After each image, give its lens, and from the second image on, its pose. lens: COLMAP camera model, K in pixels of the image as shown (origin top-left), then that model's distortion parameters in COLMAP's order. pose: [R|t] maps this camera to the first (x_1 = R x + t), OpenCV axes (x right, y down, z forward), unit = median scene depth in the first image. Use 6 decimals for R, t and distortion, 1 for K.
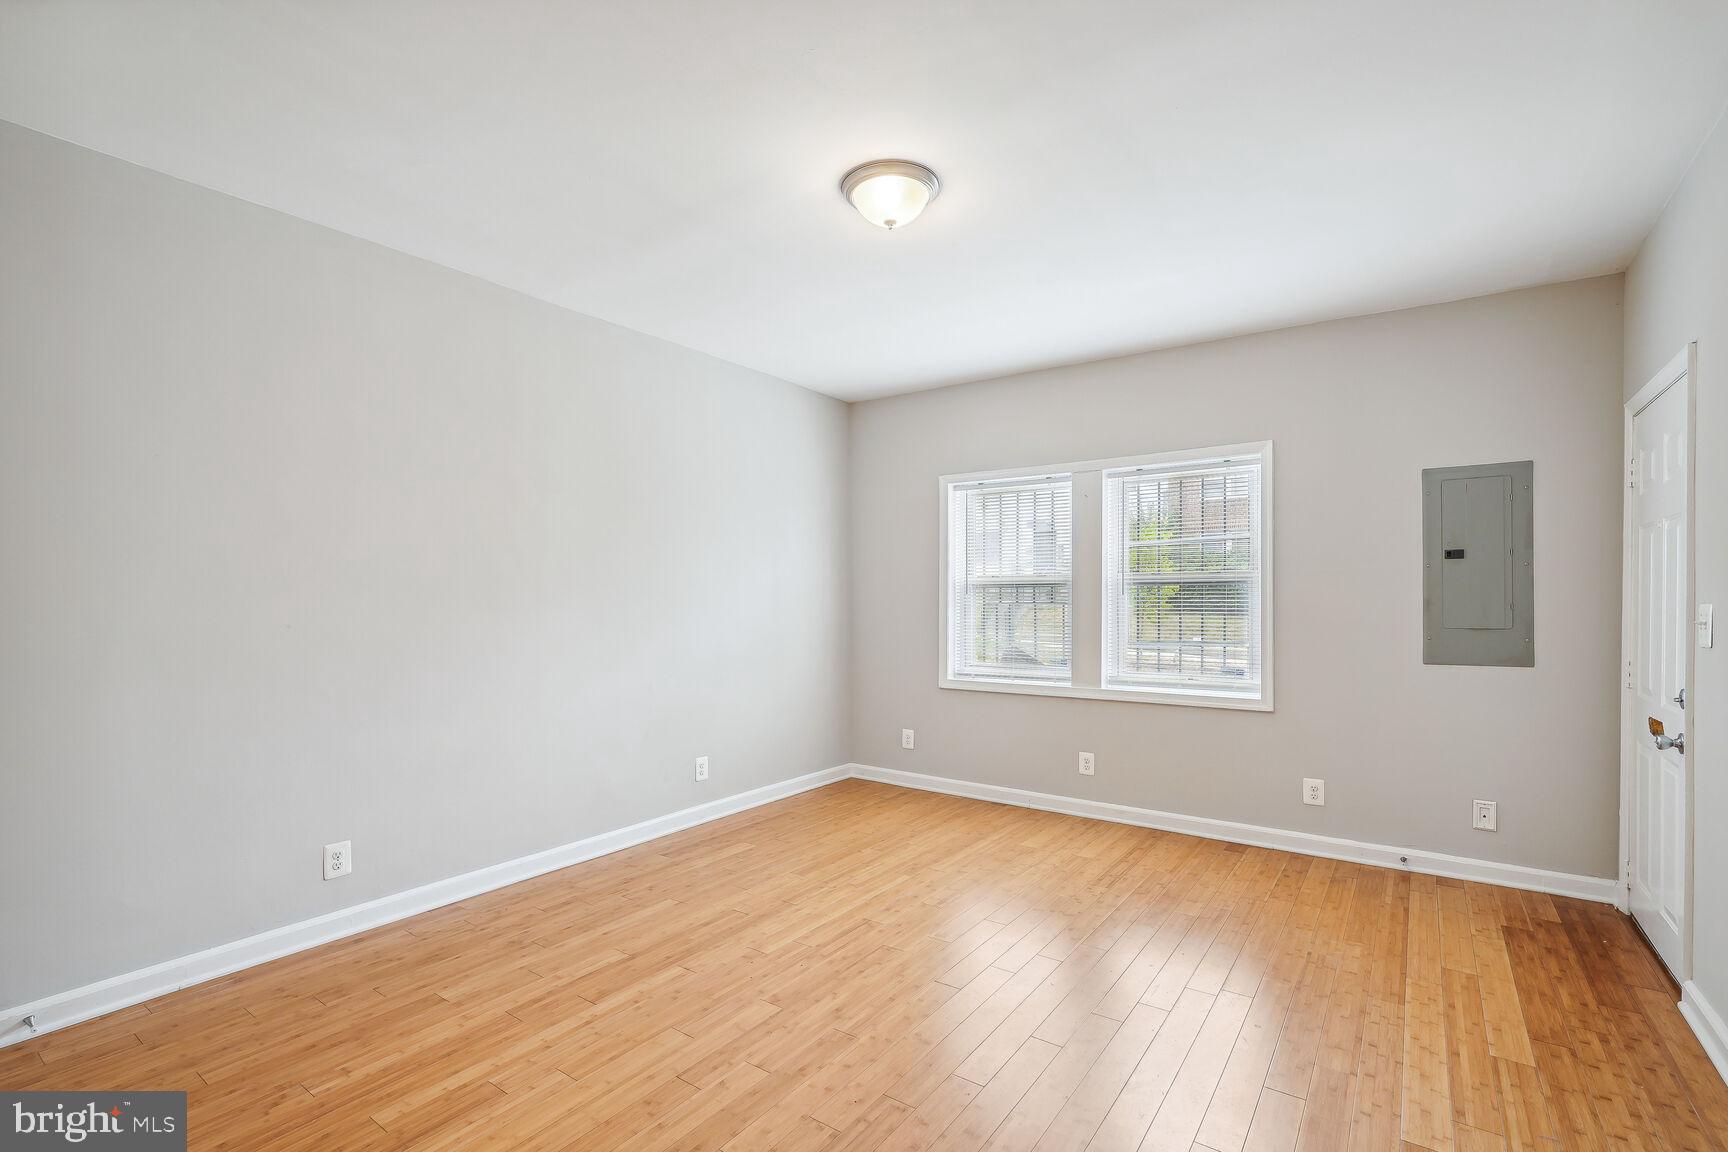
lens RADIAL K [[772.1, 0, 849.3], [0, 772.1, 599.7], [0, 0, 1]] dist [-0.003486, 0.000074]
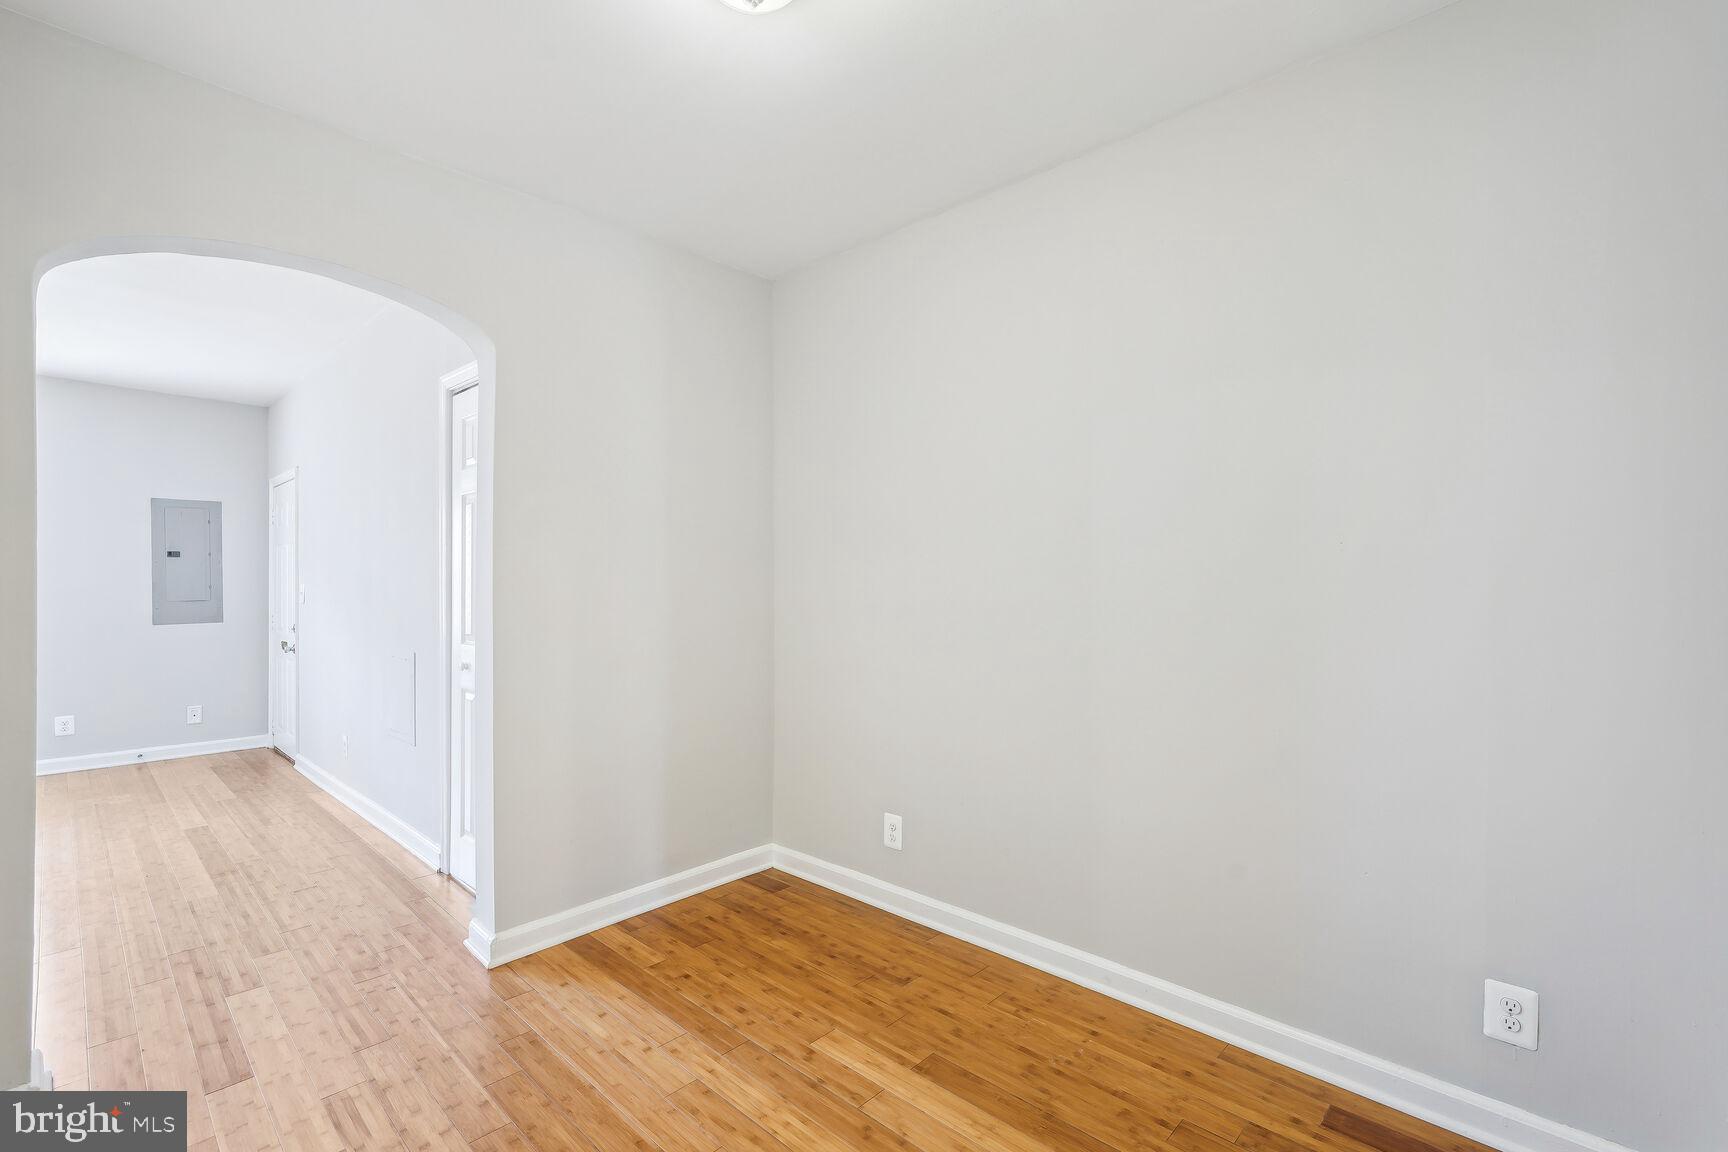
lens RADIAL K [[768.1, 0, 861.0], [0, 768.1, 584.7], [0, 0, 1]] dist [-0.022726, 0.012903]
pose [[0.117870, -0.004449, 0.993019, -0.583809], [0.004291, 0.999983, 0.003970, 0.003304], [-0.993020, 0.003793, 0.117887, -0.571013]]
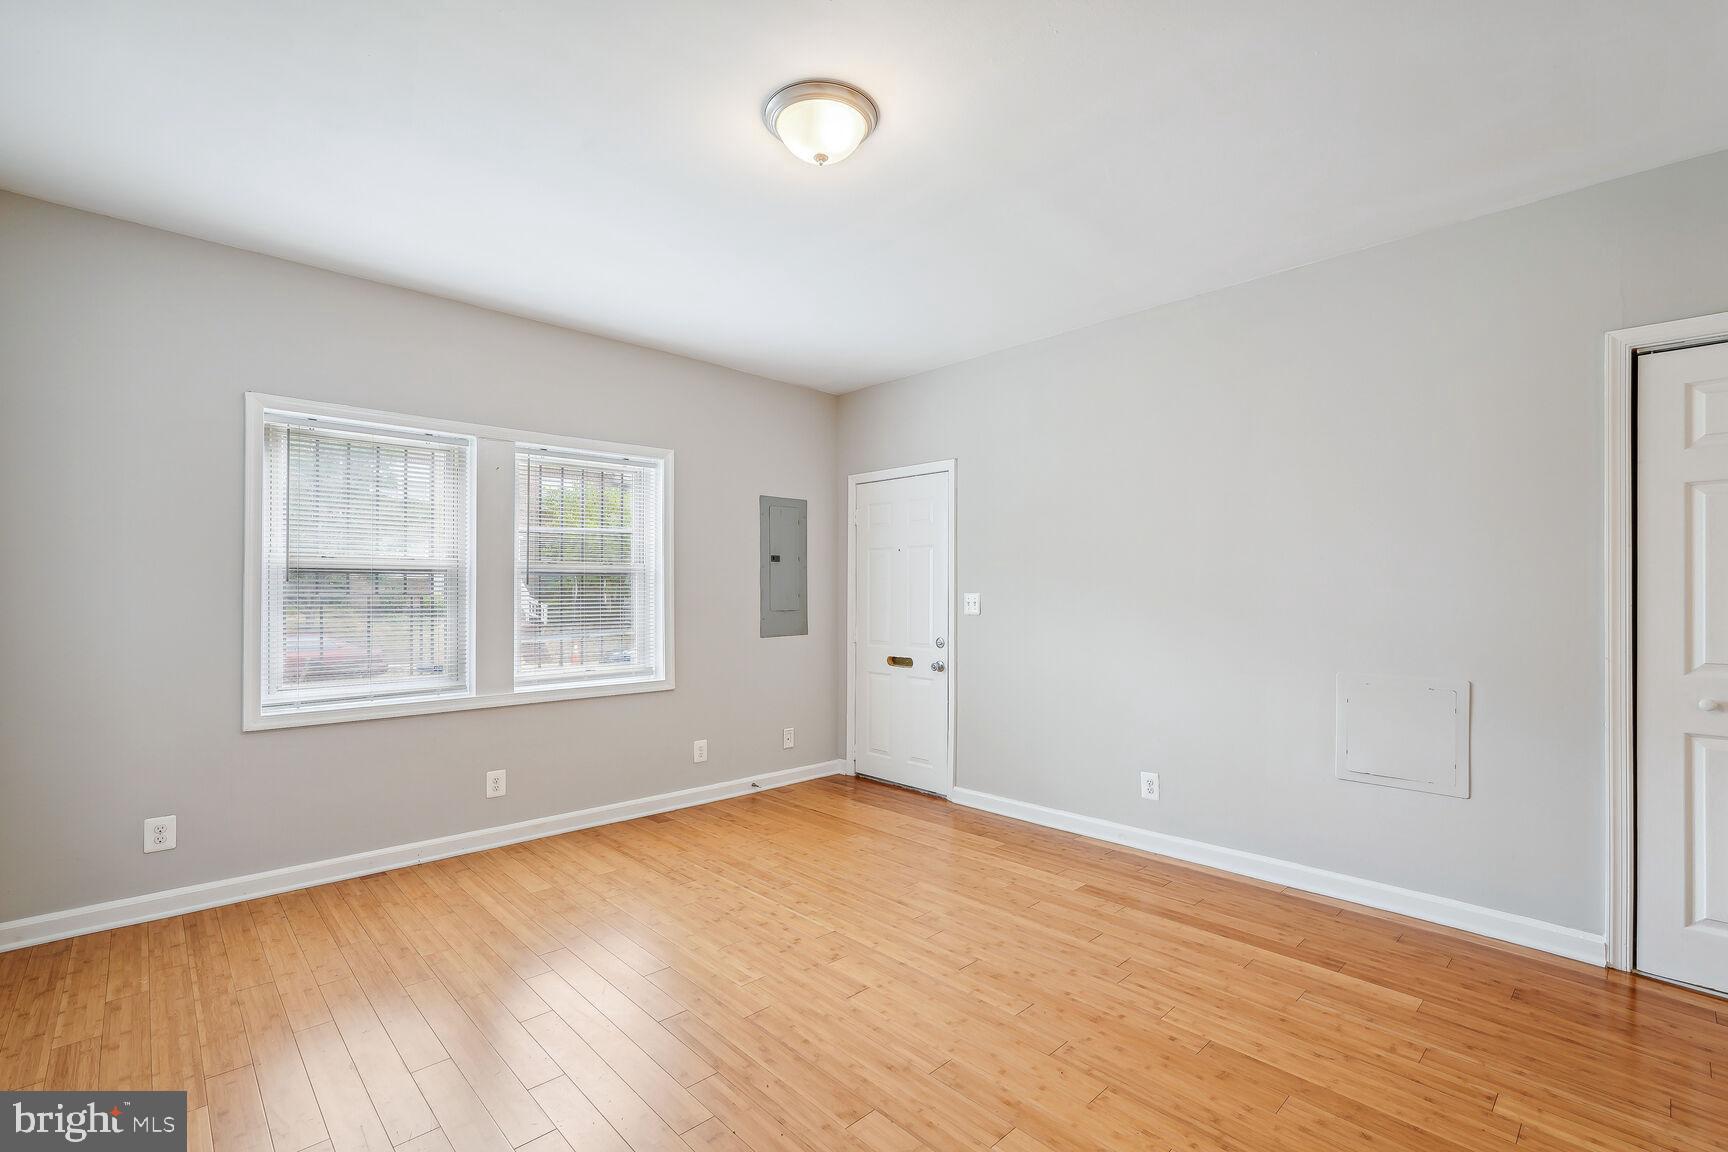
lens RADIAL K [[768.1, 0, 861.0], [0, 768.1, 584.7], [0, 0, 1]] dist [-0.022726, 0.012903]
pose [[0.188261, 0.009252, 0.982075, -0.559128], [-0.000422, 0.999956, -0.009339, 0.002065], [-0.982119, 0.001344, 0.188257, 0.567402]]
